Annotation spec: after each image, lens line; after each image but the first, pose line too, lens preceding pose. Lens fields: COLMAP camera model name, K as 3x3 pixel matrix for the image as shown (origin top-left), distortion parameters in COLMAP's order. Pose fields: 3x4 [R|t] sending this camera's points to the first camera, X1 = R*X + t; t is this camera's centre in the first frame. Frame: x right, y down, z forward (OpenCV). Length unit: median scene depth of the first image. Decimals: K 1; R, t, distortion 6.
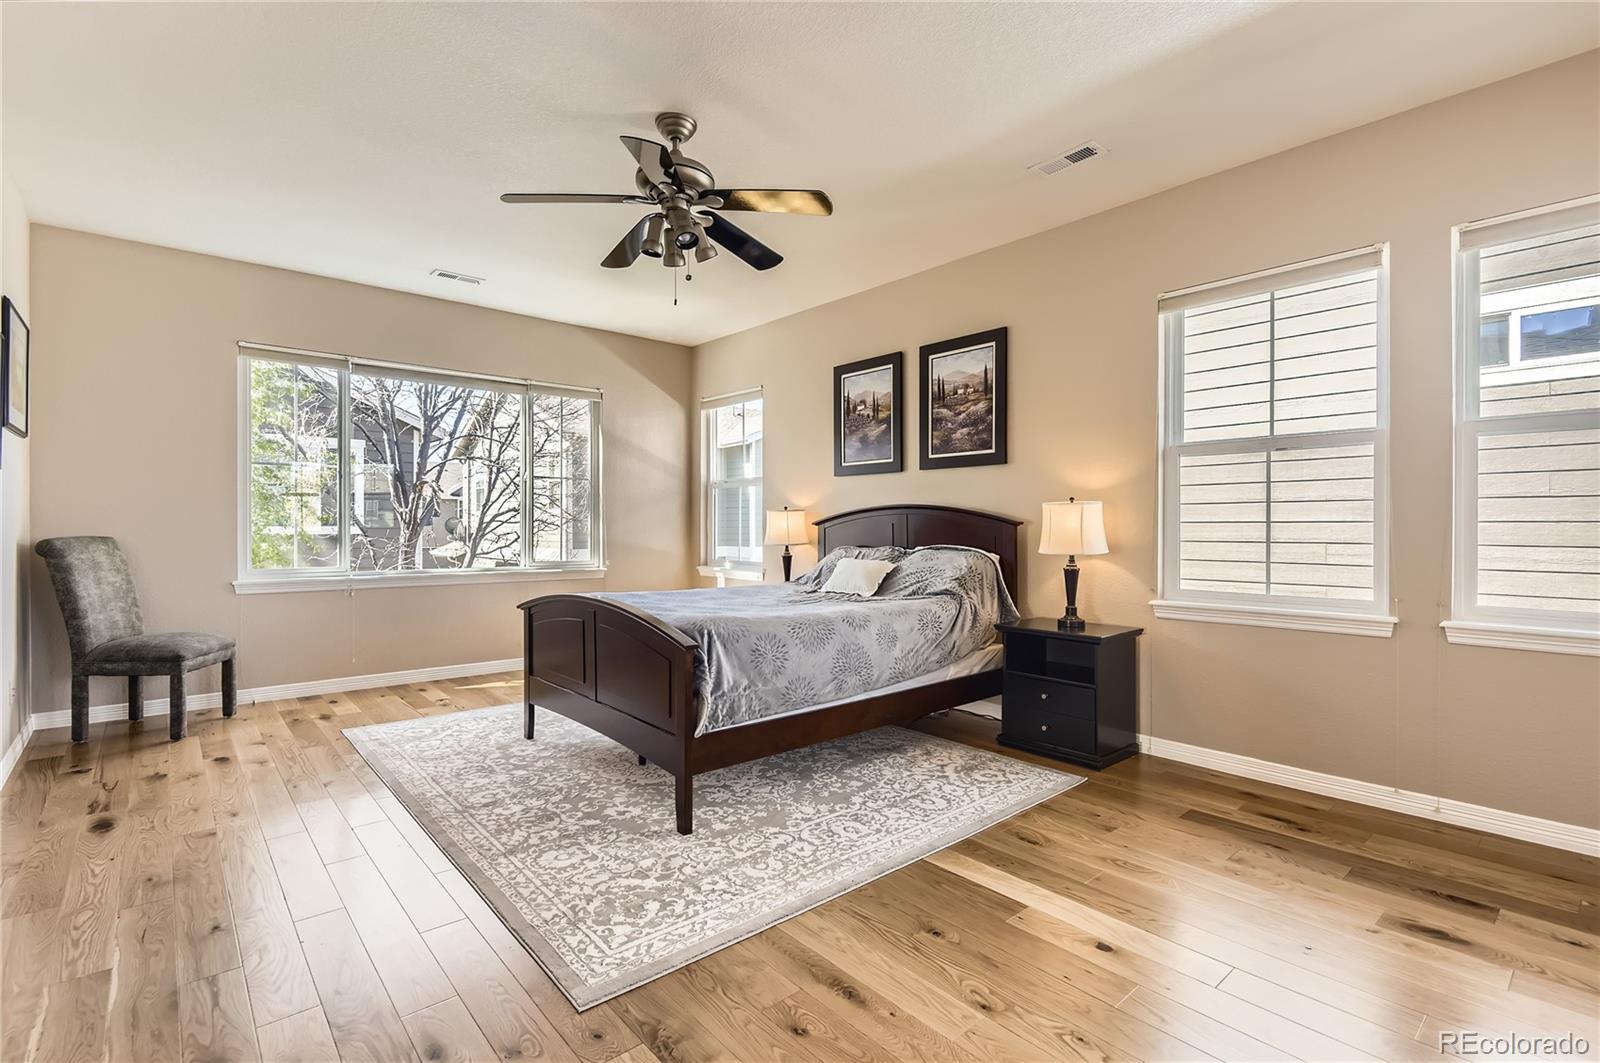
lens RADIAL K [[744.7, 0, 807.4], [0, 744.7, 537.0], [0, 0, 1]] dist [0.003893, -0.002719]
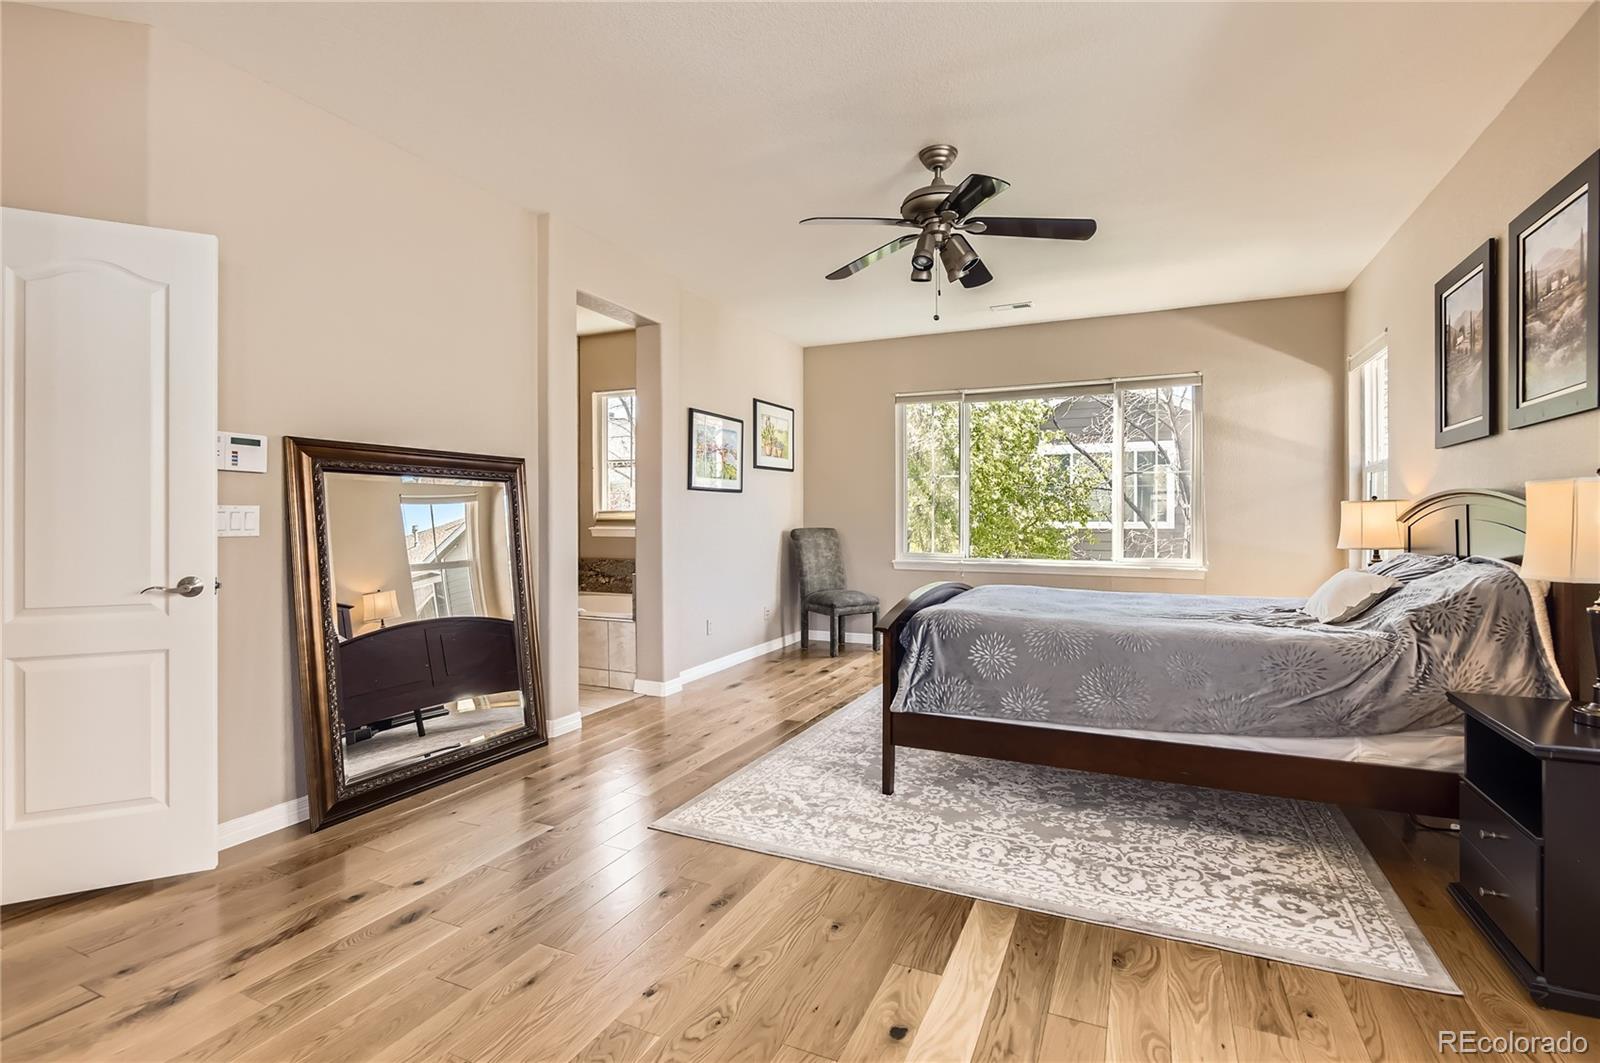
lens RADIAL K [[744.7, 0, 791.0], [0, 744.7, 528.2], [0, 0, 1]] dist [0.003893, -0.002719]
pose [[0.395703, 0.008881, -0.918336, 0.625837], [-0.014136, 0.999894, 0.003579, -0.007007], [0.918270, 0.011566, 0.395787, 0.313937]]
